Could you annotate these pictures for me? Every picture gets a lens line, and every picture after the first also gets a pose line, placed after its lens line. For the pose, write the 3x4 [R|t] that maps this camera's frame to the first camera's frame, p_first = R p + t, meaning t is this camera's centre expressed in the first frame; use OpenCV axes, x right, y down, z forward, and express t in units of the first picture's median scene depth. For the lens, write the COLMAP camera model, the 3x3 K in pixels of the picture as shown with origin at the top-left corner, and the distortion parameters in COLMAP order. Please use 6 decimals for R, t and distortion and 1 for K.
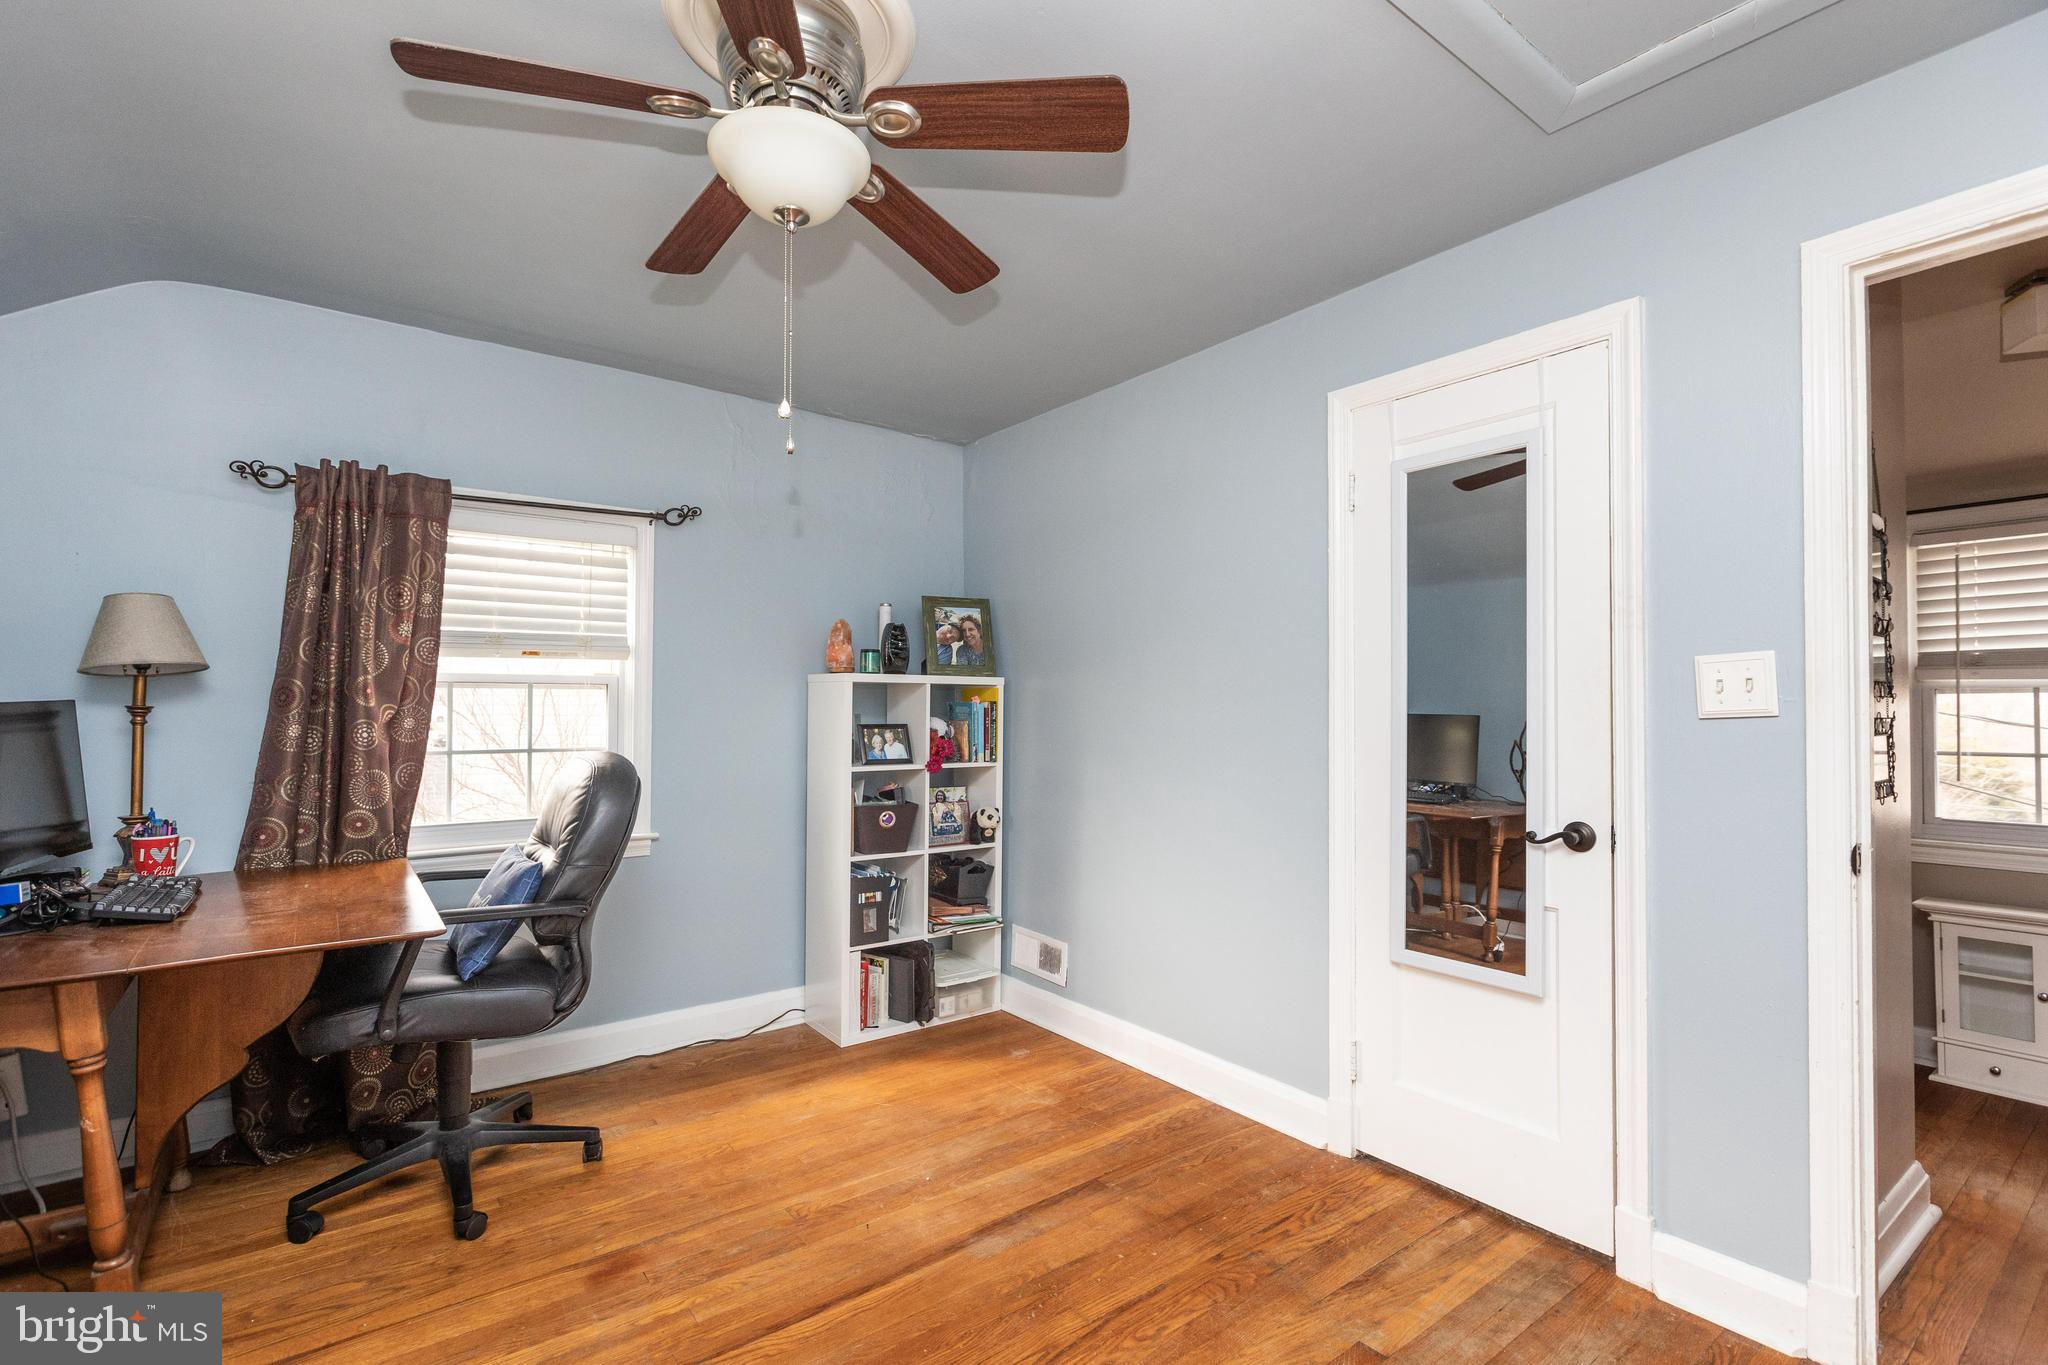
lens RADIAL K [[907.0, 0, 1013.4], [0, 907.0, 701.9], [0, 0, 1]] dist [0.001259, 0.000074]
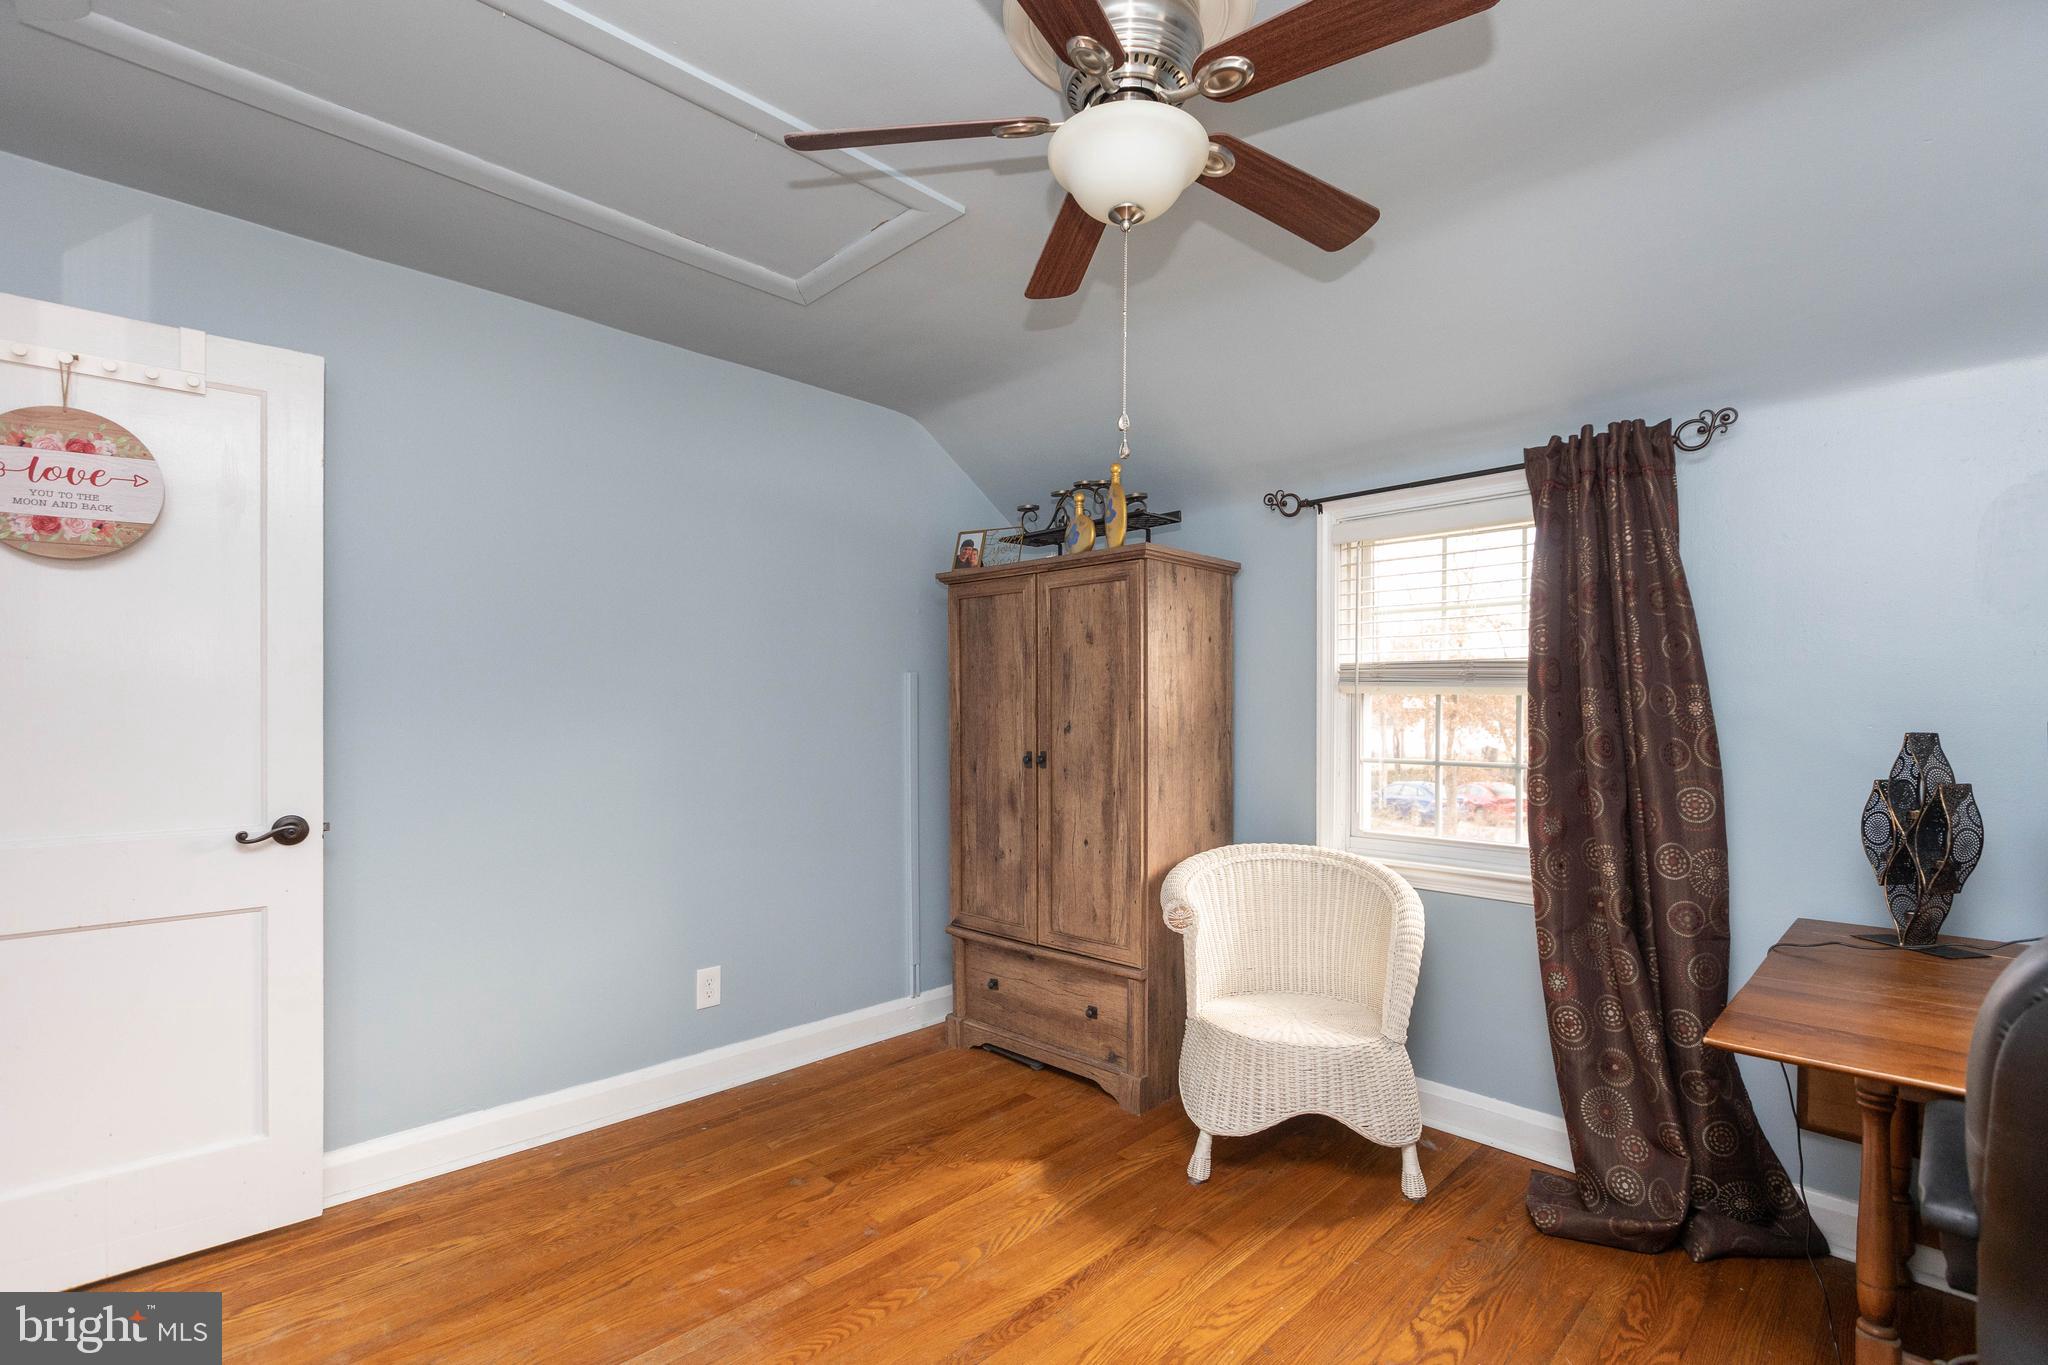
lens RADIAL K [[920.5, 0, 1037.9], [0, 920.5, 711.8], [0, 0, 1]] dist [-0.001206, 0.000419]
pose [[-0.987357, -0.007238, -0.158346, 0.001895], [-0.005111, 0.999891, -0.013835, 0.006344], [0.158429, -0.012851, -0.987287, 0.987291]]
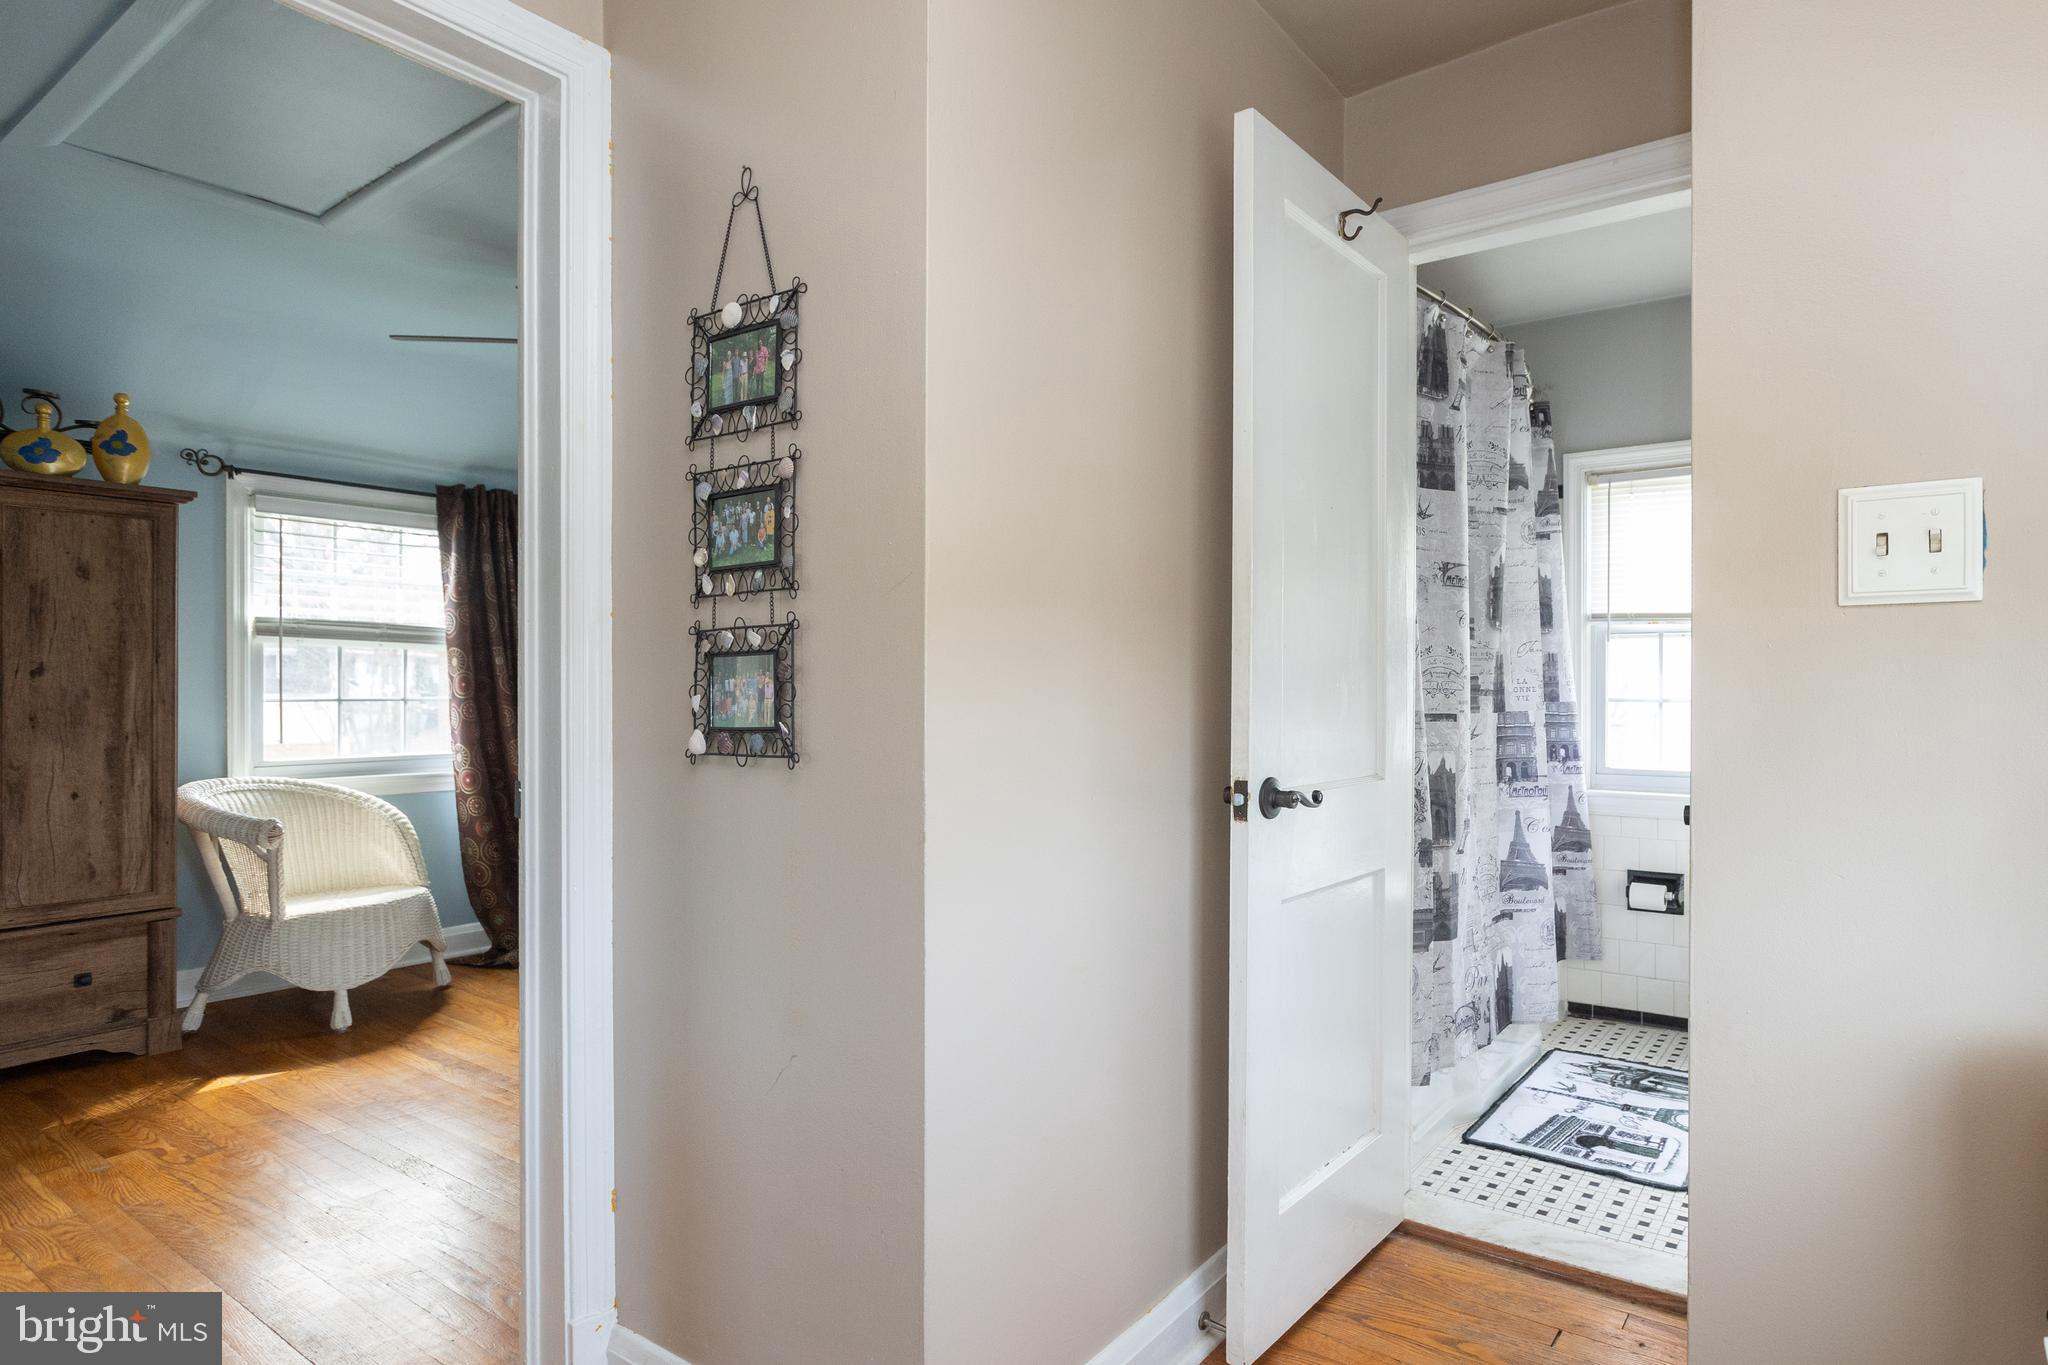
lens RADIAL K [[1105.9, 0, 1190.8], [0, 1105.9, 690.0], [0, 0, 1]] dist [-0.001591, -0.002504]
pose [[0.350415, -0.000719, -0.936594, 1.166700], [0.012450, 0.999915, 0.003890, 0.038022], [0.936512, -0.013024, 0.350394, 0.668490]]
